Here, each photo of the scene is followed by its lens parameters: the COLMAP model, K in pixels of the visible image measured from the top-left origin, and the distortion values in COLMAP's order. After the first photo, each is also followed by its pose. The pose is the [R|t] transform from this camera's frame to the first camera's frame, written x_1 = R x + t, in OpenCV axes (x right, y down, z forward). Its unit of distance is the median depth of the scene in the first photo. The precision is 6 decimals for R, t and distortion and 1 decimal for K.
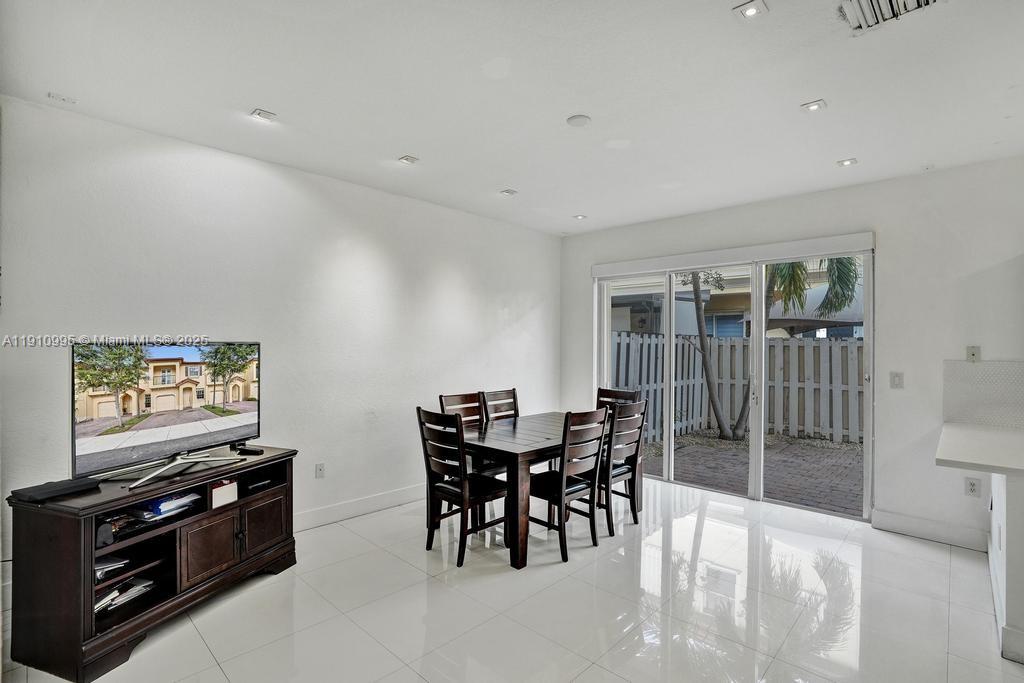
lens RADIAL K [[477.8, 0, 502.9], [0, 477.8, 343.6], [0, 0, 1]] dist [-0.050288, 0.016963]
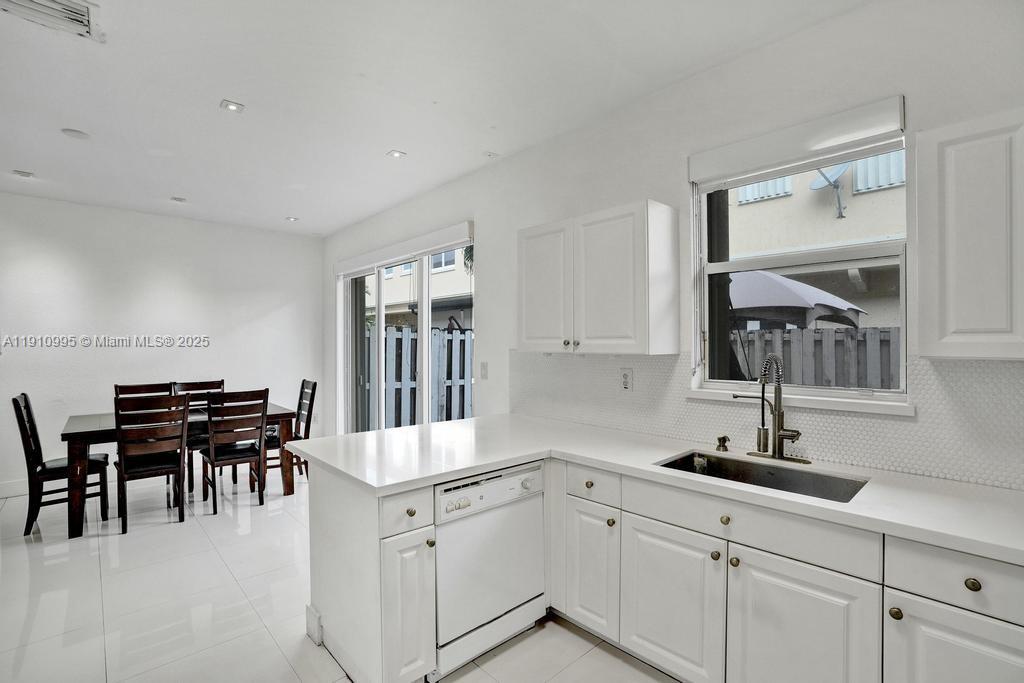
lens RADIAL K [[477.8, 0, 518.1], [0, 477.8, 342.0], [0, 0, 1]] dist [-0.050288, 0.016963]
pose [[0.999080, -0.007068, -0.042306, 1.014764], [0.006872, 0.999965, -0.004772, 0.024536], [0.042339, 0.004477, 0.999093, -0.039947]]
